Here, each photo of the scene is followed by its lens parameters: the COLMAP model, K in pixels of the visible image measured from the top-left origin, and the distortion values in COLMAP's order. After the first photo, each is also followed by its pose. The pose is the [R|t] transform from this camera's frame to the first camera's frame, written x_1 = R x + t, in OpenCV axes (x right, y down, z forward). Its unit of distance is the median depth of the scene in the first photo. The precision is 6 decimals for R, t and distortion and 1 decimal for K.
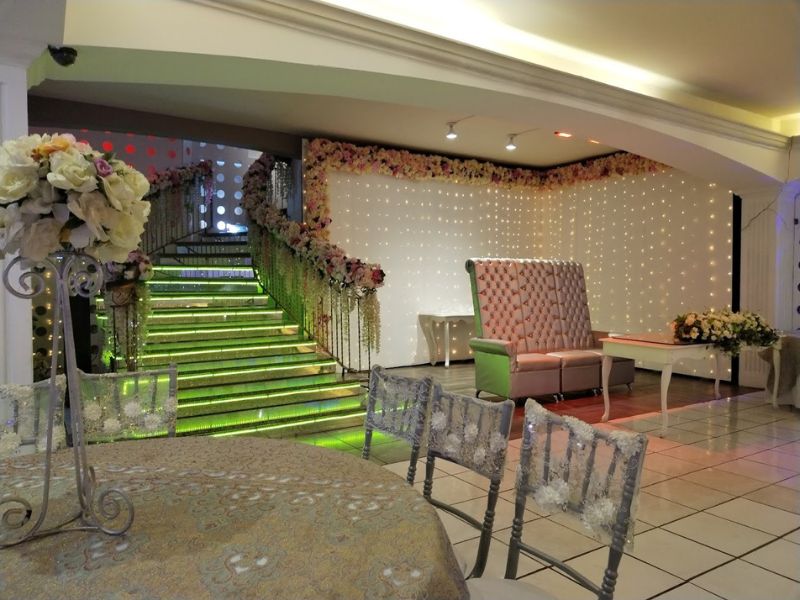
lens RADIAL K [[574.2, 0, 398.5], [0, 574.2, 294.7], [0, 0, 1]] dist [0.003627, -0.002965]
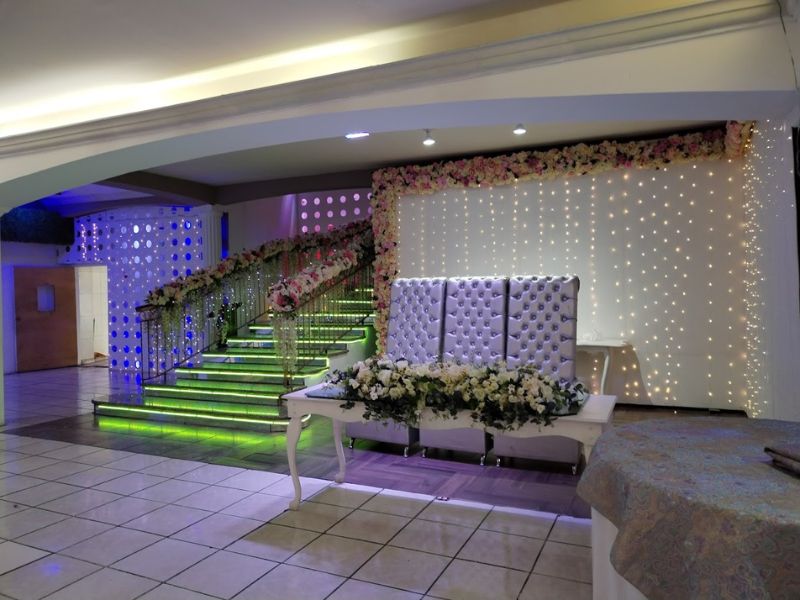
lens RADIAL K [[574.2, 0, 398.1], [0, 574.2, 303.4], [0, 0, 1]] dist [0.003627, -0.002965]
pose [[0.535420, 0.005704, -0.844567, 0.711321], [-0.006988, 0.999973, 0.002323, -0.022538], [0.844557, 0.004658, 0.535445, 0.416429]]
